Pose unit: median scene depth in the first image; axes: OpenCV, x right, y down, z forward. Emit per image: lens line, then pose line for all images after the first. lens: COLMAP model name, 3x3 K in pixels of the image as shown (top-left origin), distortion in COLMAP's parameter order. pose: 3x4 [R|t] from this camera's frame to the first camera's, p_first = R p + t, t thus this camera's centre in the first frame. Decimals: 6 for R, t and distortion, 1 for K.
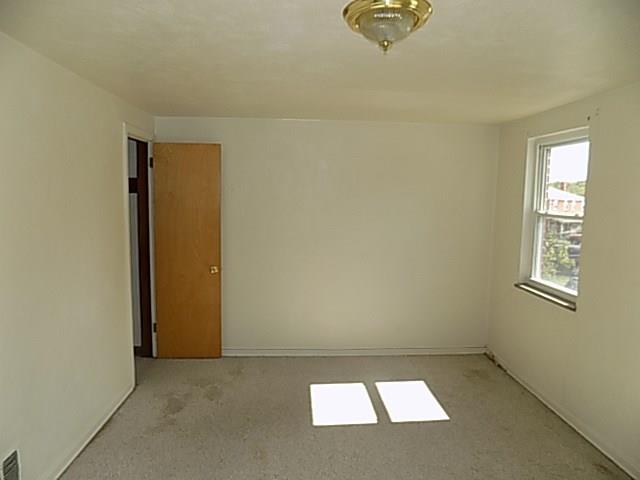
lens RADIAL K [[428.2, 0, 319.4], [0, 428.2, 237.0], [0, 0, 1]] dist [-0.068166, 0.059342]
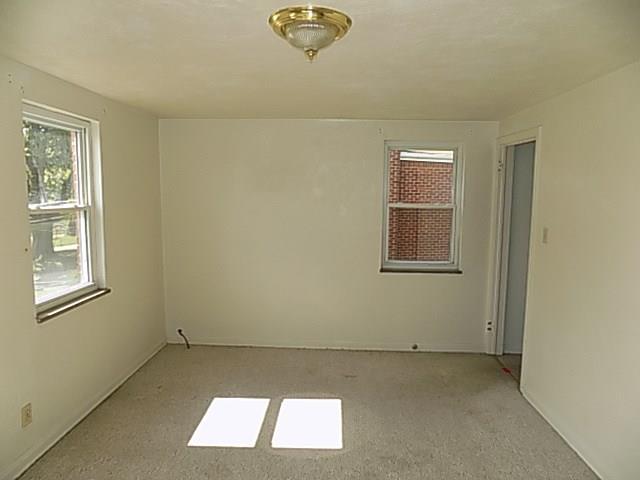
lens RADIAL K [[428.2, 0, 319.4], [0, 428.2, 237.0], [0, 0, 1]] dist [-0.068166, 0.059342]
pose [[-0.993177, -0.032191, 0.112083, -0.056031], [-0.009062, 0.979543, 0.201032, -0.171038], [-0.116261, 0.198645, -0.973151, 1.753168]]
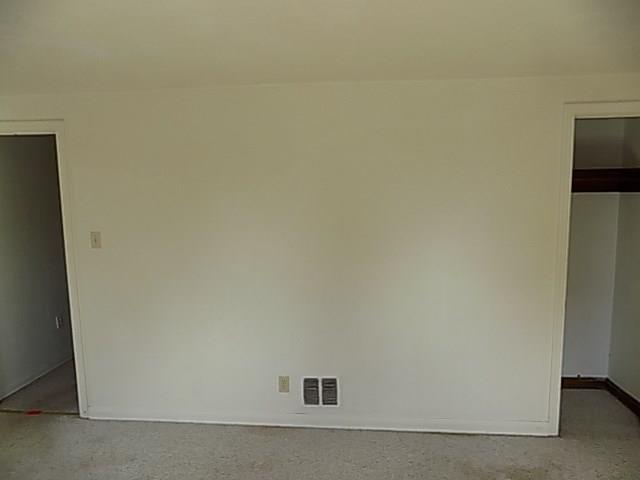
lens RADIAL K [[428.2, 0, 319.4], [0, 428.2, 237.0], [0, 0, 1]] dist [-0.068166, 0.059342]
pose [[-0.147517, 0.090744, -0.984888, 0.629989], [-0.086913, 0.990741, 0.104301, -0.097506], [0.985233, 0.100985, -0.138264, 1.084668]]
